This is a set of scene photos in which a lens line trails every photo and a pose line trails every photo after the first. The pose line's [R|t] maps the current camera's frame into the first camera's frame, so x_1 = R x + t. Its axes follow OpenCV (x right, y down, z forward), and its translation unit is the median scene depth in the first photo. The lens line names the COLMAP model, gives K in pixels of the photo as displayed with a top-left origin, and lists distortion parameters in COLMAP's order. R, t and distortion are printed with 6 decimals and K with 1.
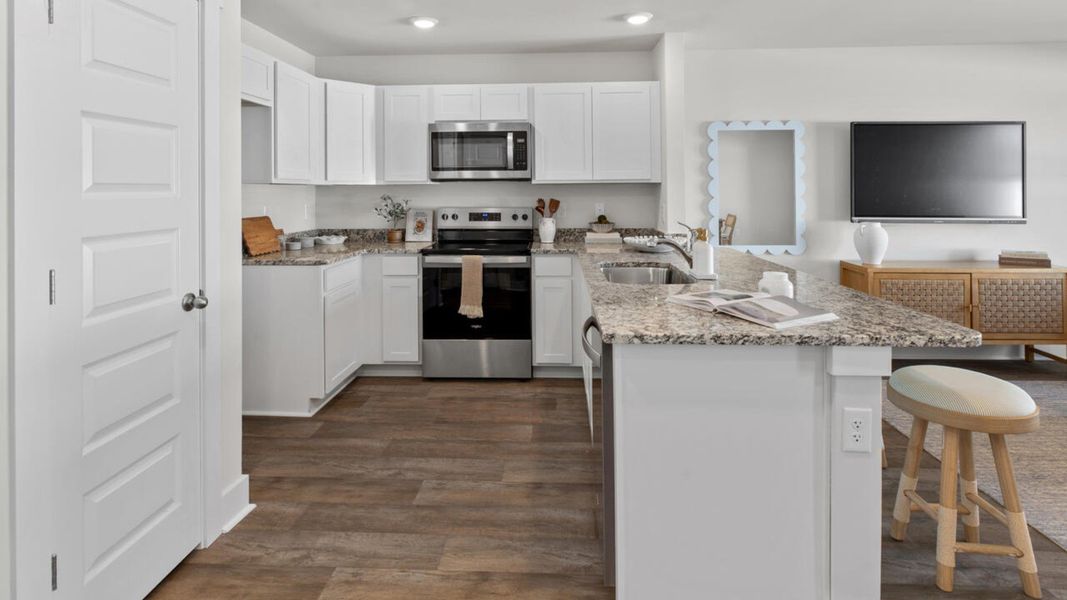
lens RADIAL K [[542.3, 0, 539.7], [0, 542.3, 188.9], [0, 0, 1]] dist [0.008499, -0.003200]
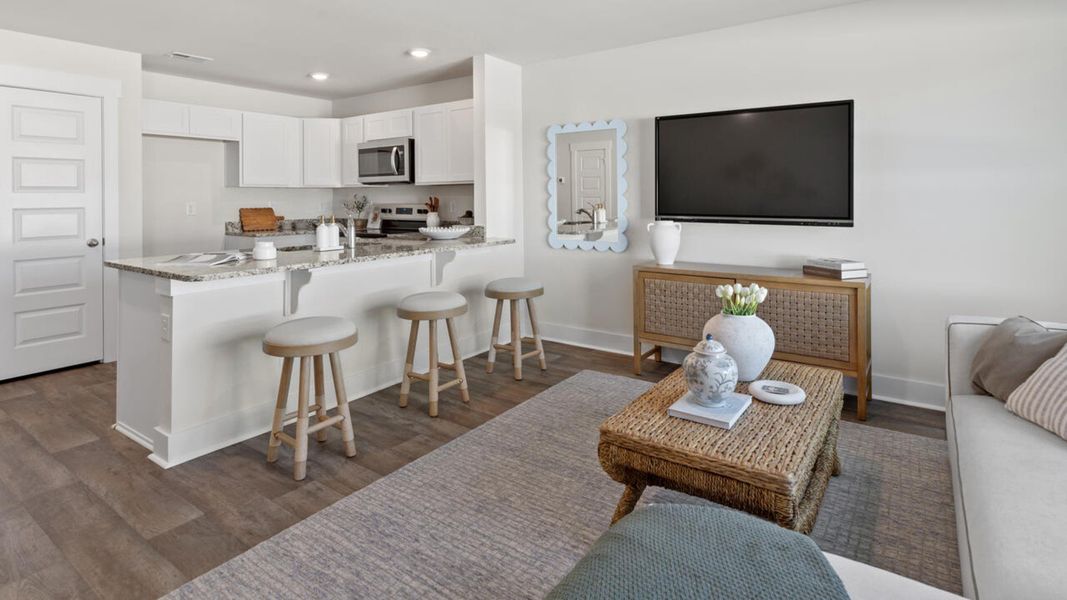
lens RADIAL K [[542.3, 0, 532.7], [0, 542.3, 191.6], [0, 0, 1]] dist [0.008499, -0.003200]
pose [[0.841548, -0.007475, -0.540130, 0.942112], [0.006209, 0.999972, -0.004165, 0.013092], [0.540146, 0.000151, 0.841571, 0.070067]]
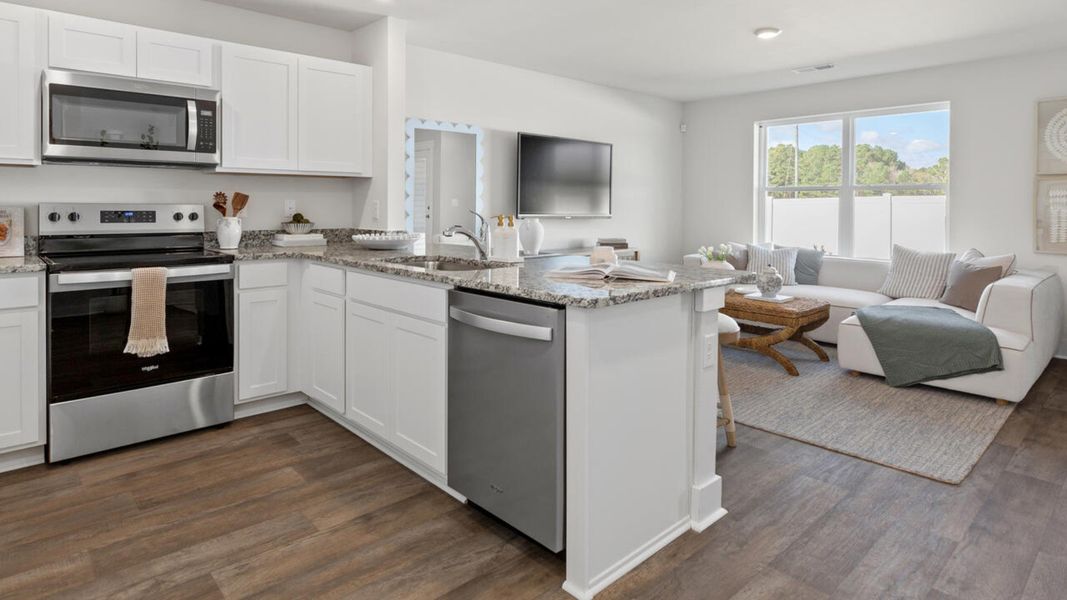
lens RADIAL K [[574.1, 0, 529.9], [0, 574.1, 208.8], [0, 0, 1]] dist [-0.000350, -0.003403]
pose [[0.710623, 0.004111, 0.703561, -0.276600], [-0.011629, 0.999915, 0.005902, 0.033691], [-0.703477, -0.012376, 0.710610, 0.115769]]
